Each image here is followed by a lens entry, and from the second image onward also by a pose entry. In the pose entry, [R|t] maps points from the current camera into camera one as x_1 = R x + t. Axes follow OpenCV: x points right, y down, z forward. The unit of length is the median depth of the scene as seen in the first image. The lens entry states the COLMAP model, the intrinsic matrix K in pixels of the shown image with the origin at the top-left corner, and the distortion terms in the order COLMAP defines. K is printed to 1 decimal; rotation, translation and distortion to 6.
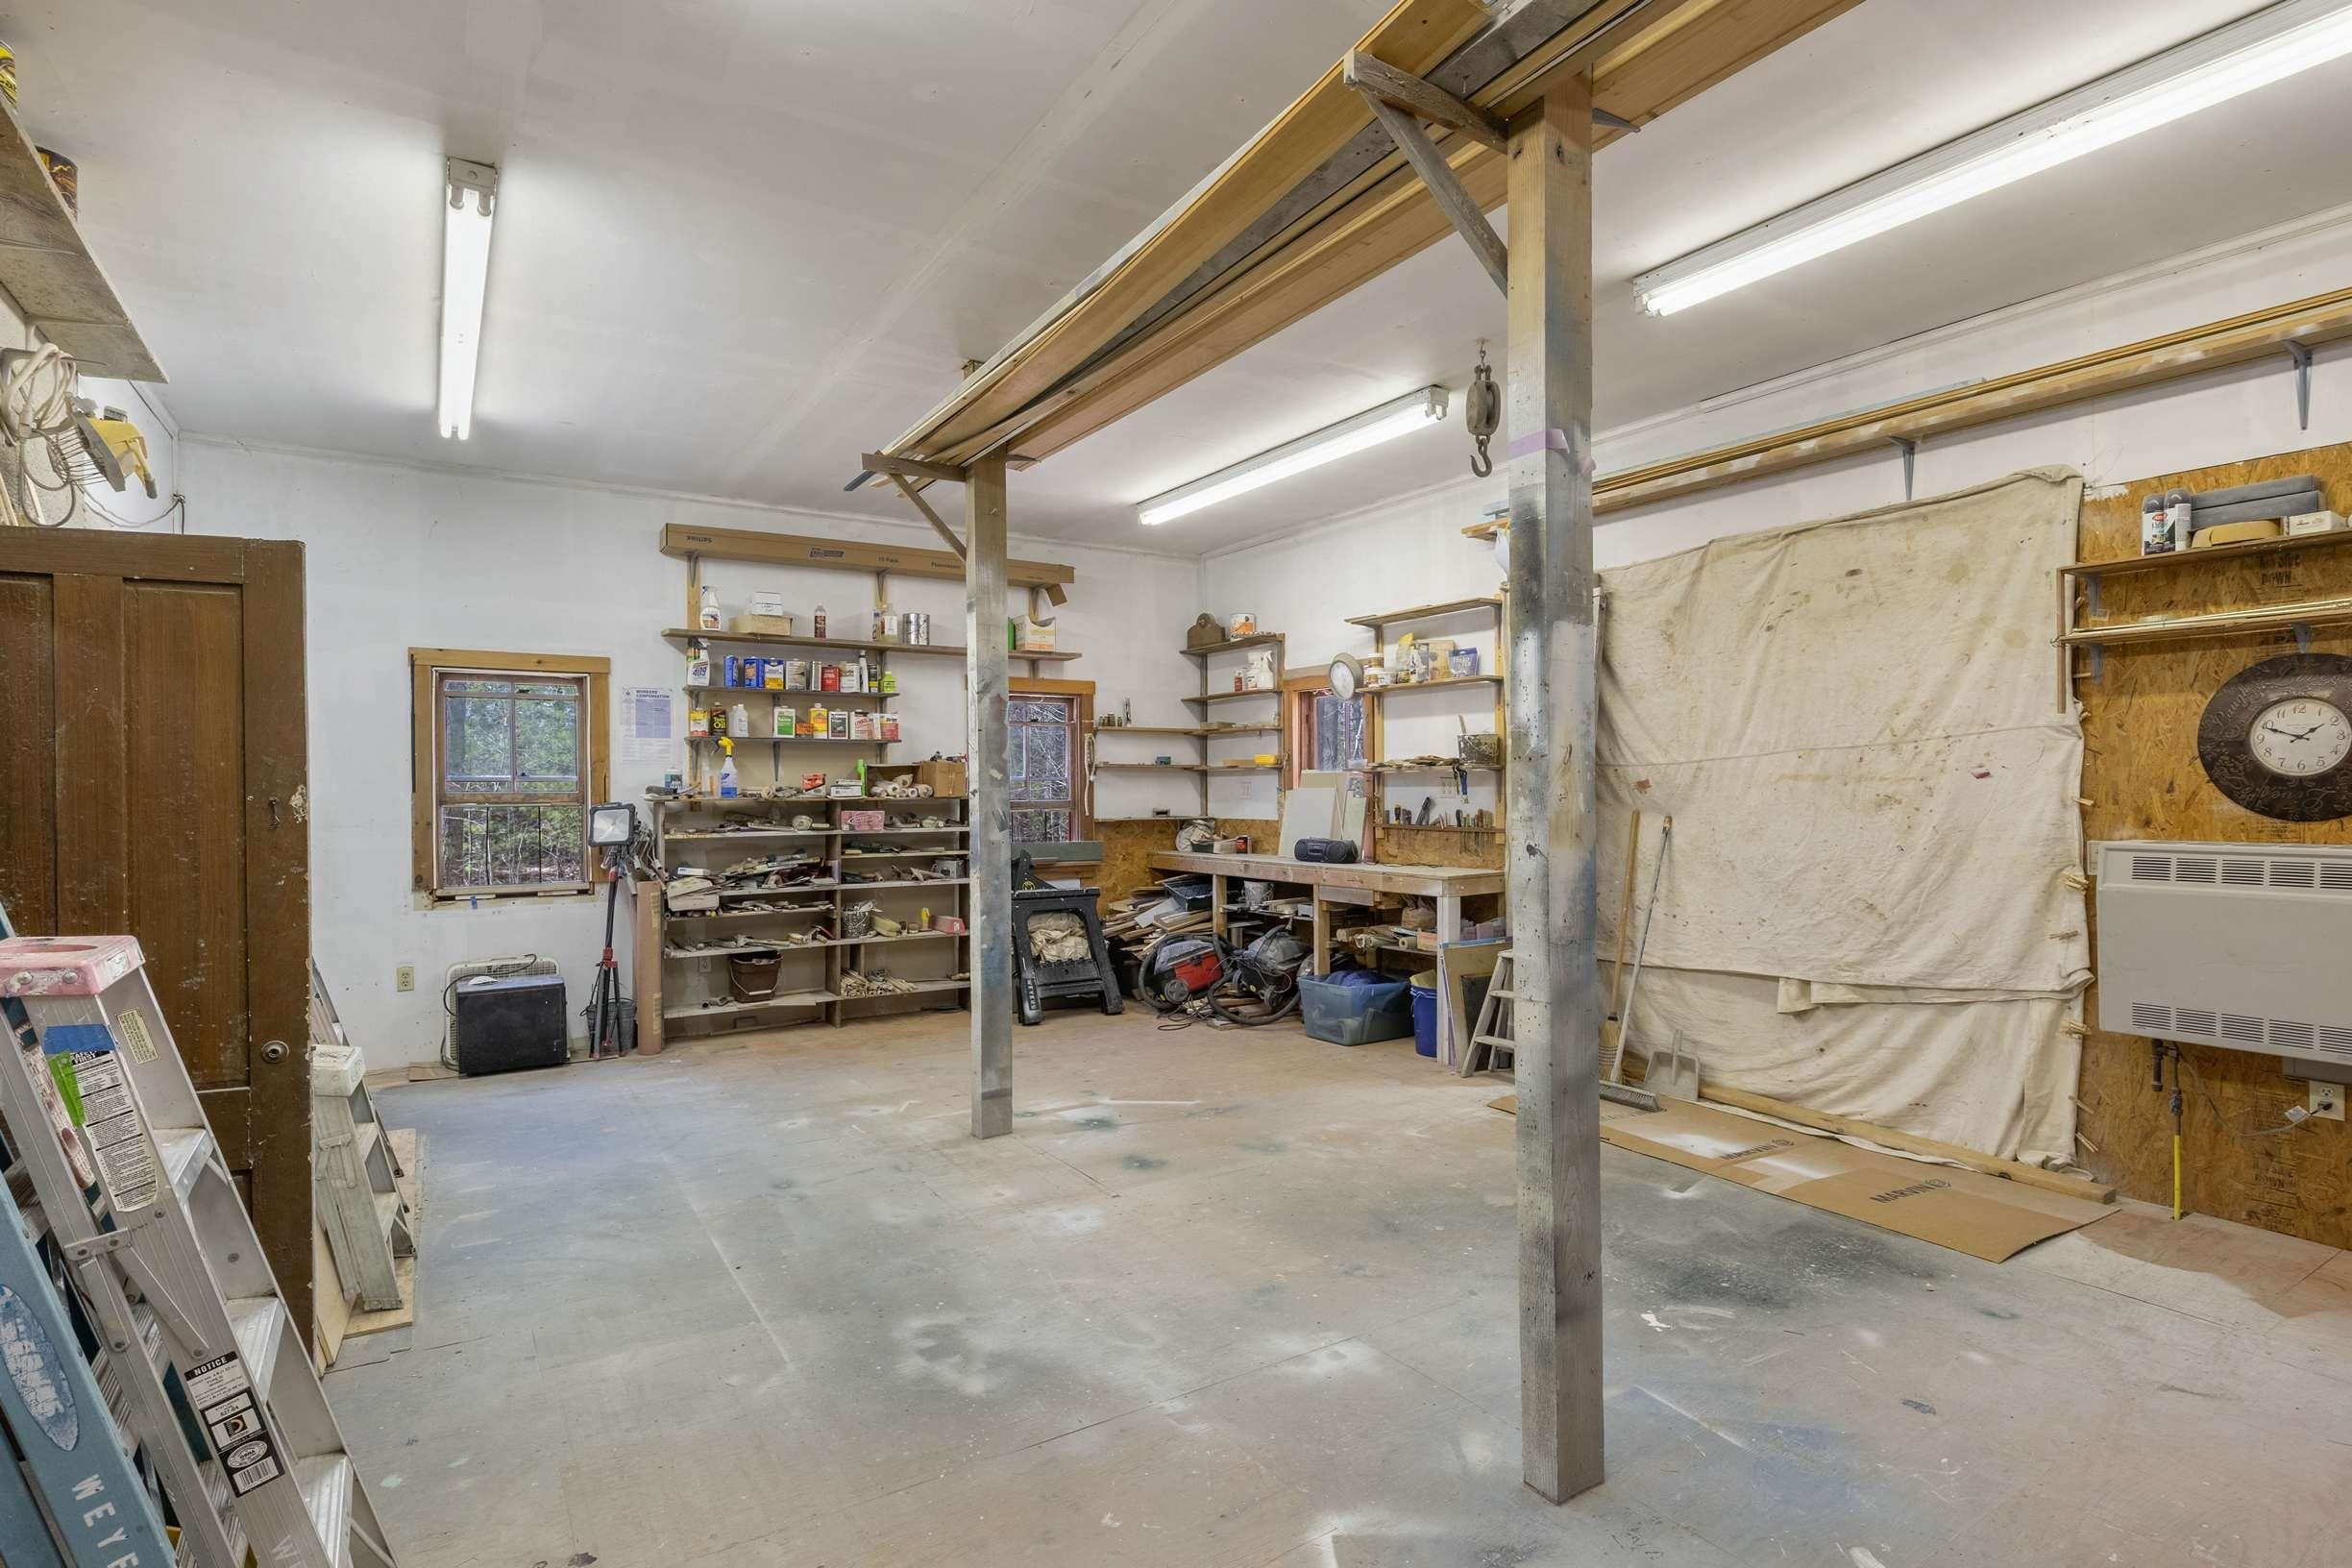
lens RADIAL K [[1178.9, 0, 1176.0], [0, 1178.9, 784.0], [0, 0, 1]] dist [-0.010873, 0.000136]
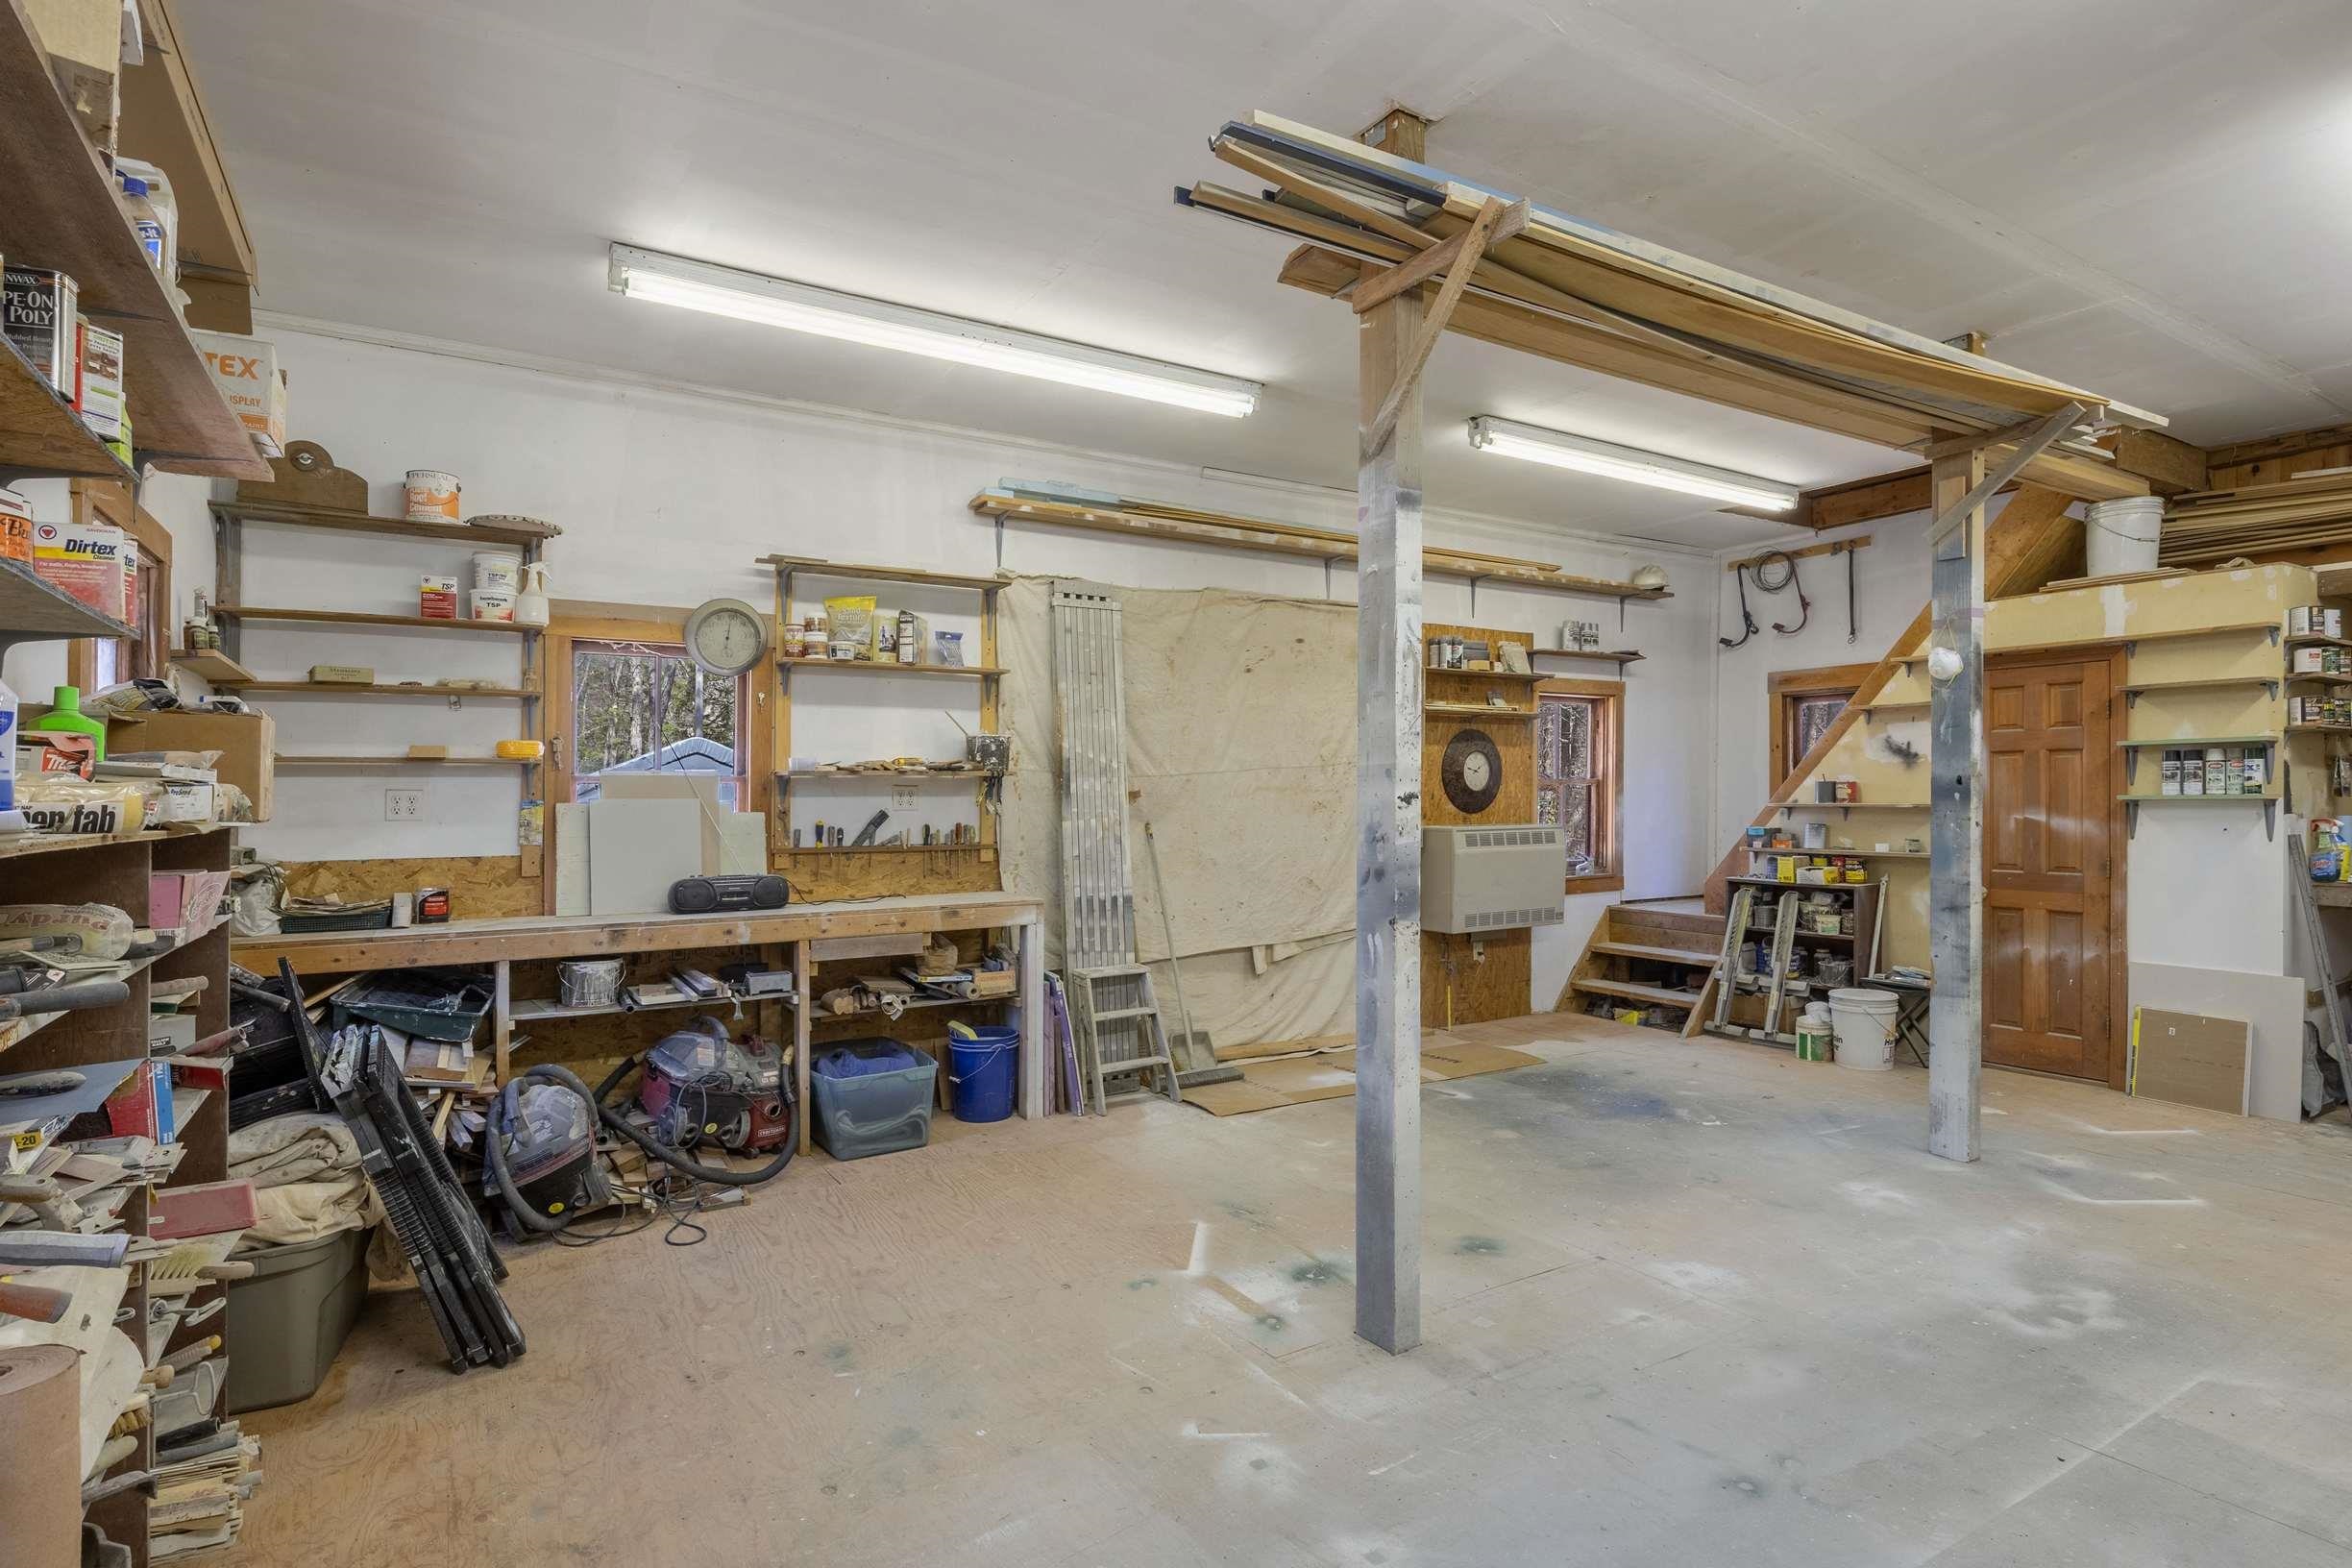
lens RADIAL K [[1186.7, 0, 1167.2], [0, 1186.7, 792.6], [0, 0, 1]] dist [-0.010371, -0.000025]
pose [[0.016846, 0.008148, 0.999825, -0.747327], [0.002058, 0.999964, -0.008184, 0.008271], [-0.999856, 0.002196, 0.016828, 1.040343]]
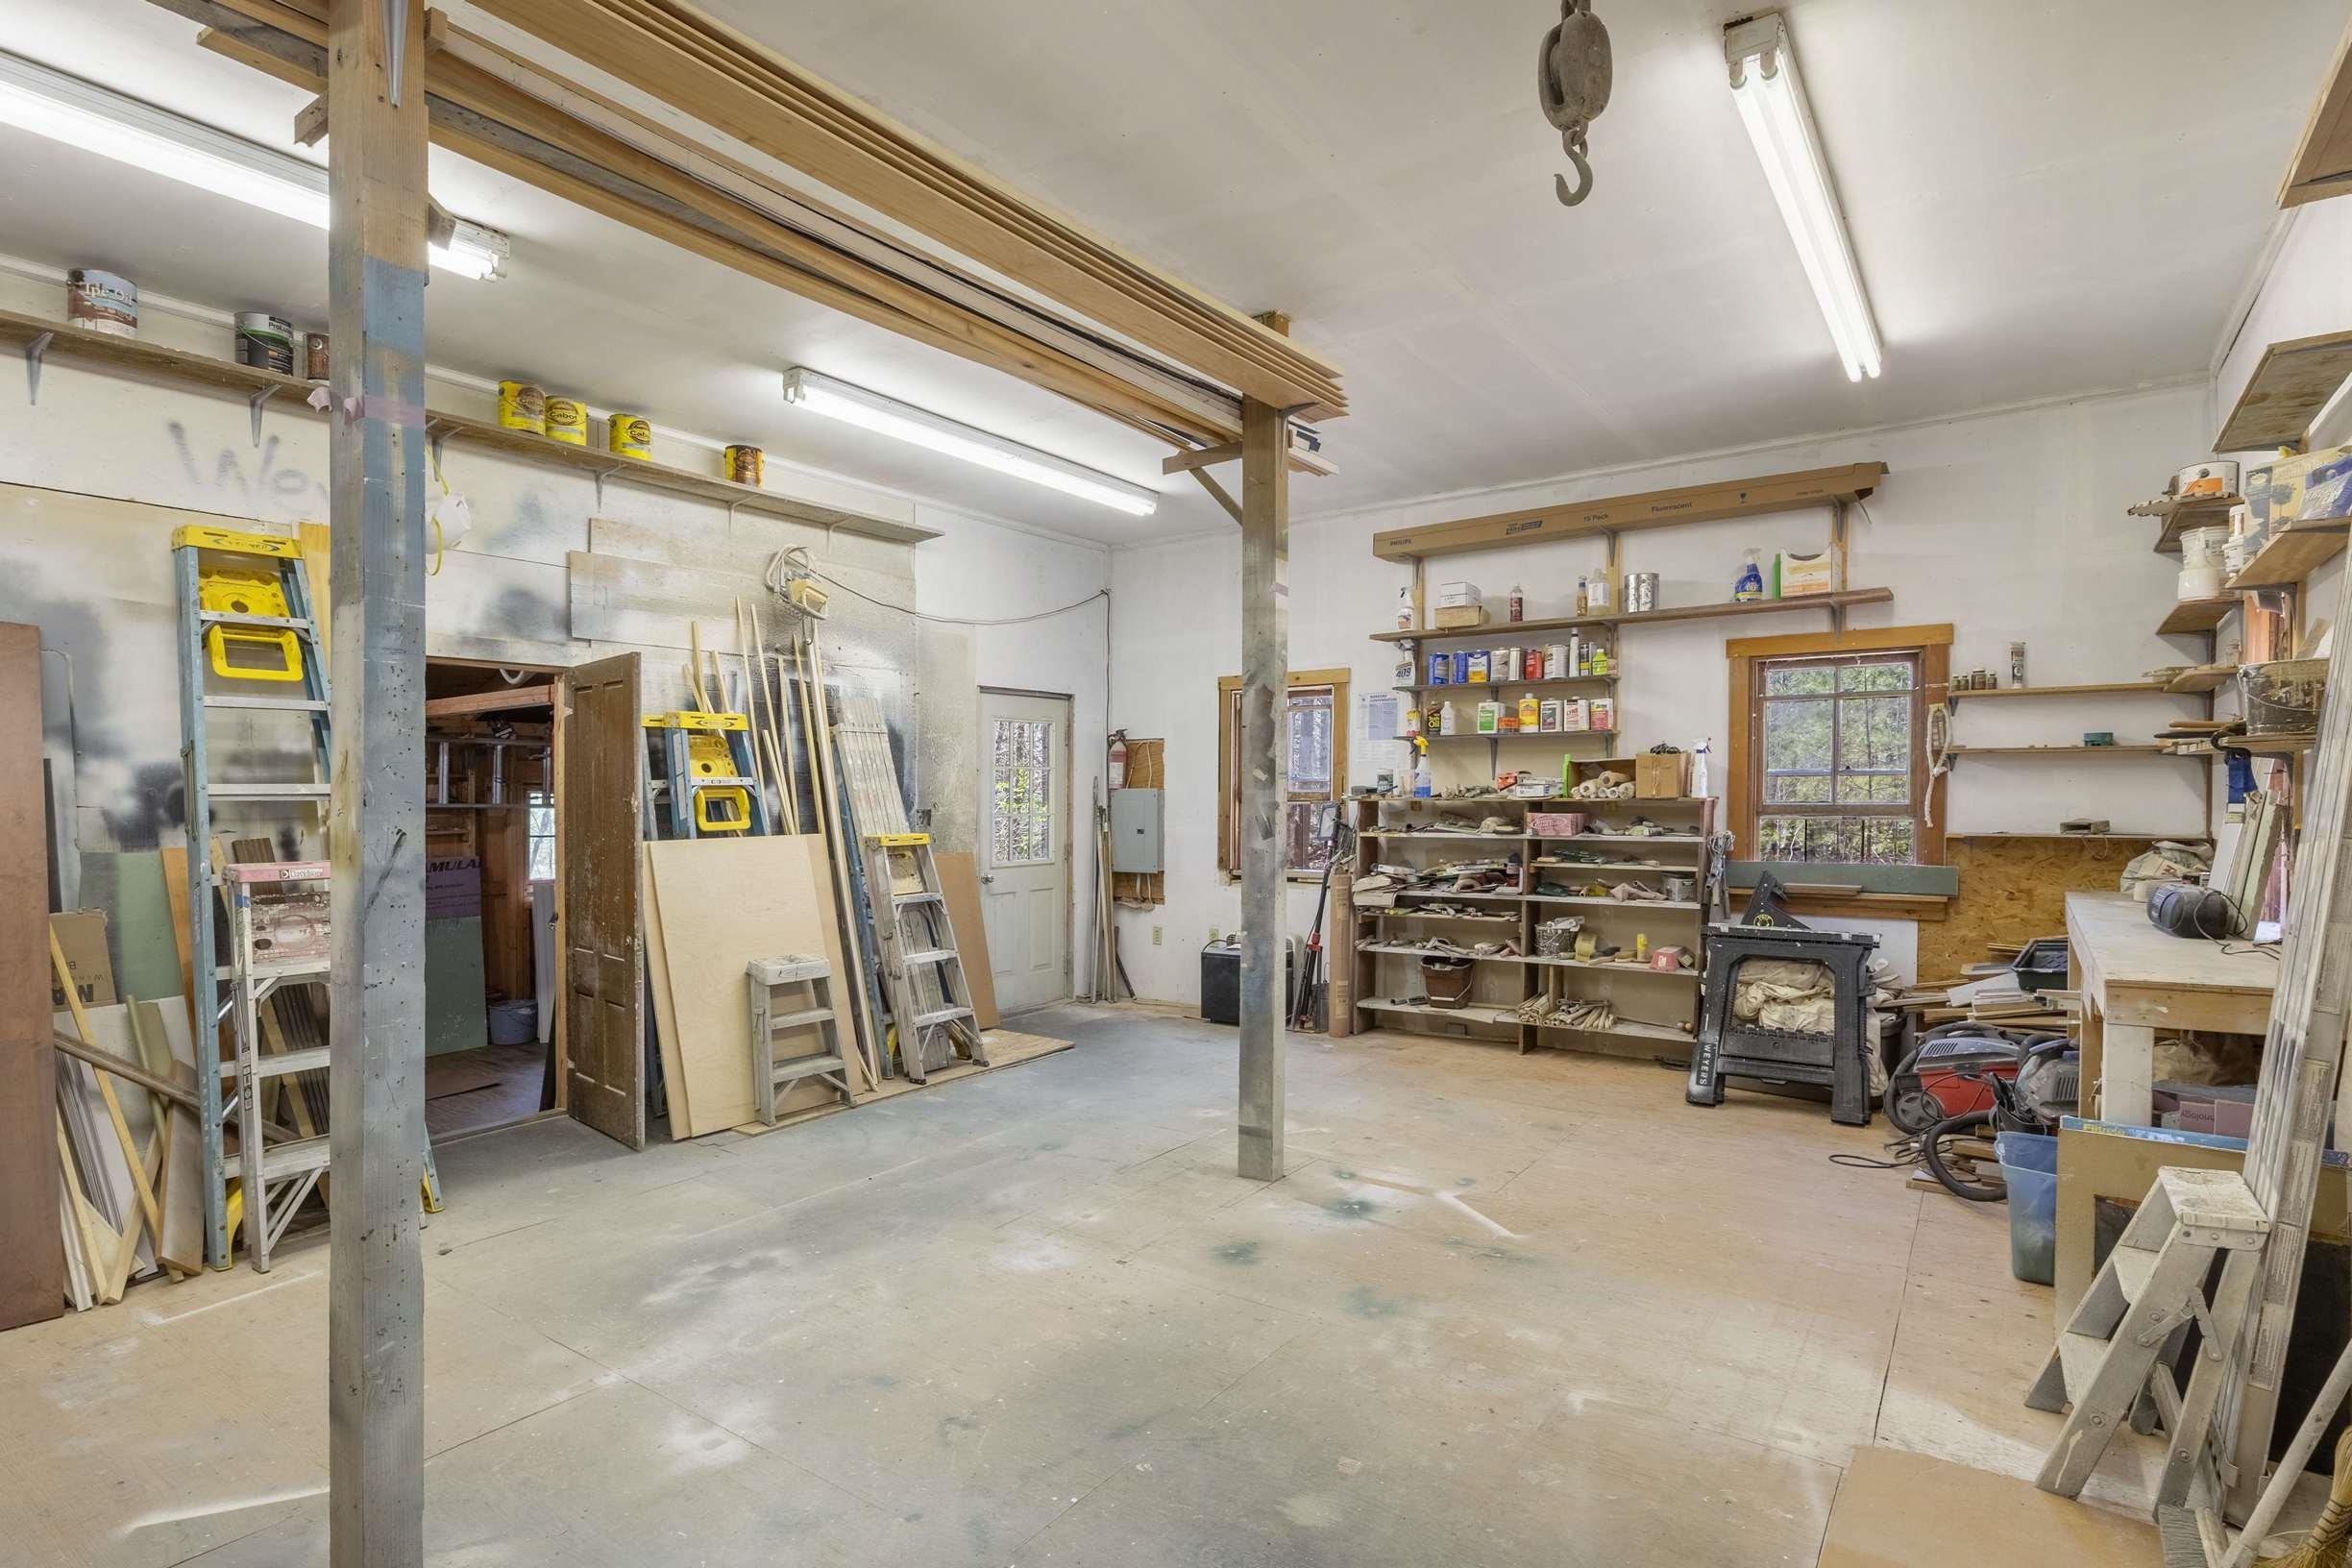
lens RADIAL K [[1186.7, 0, 1167.2], [0, 1186.7, 792.6], [0, 0, 1]] dist [-0.010371, -0.000025]
pose [[0.371491, 0.003996, -0.928428, 0.613679], [0.007268, 0.999948, 0.007212, -0.001454], [0.928408, -0.009427, 0.371443, 0.565421]]
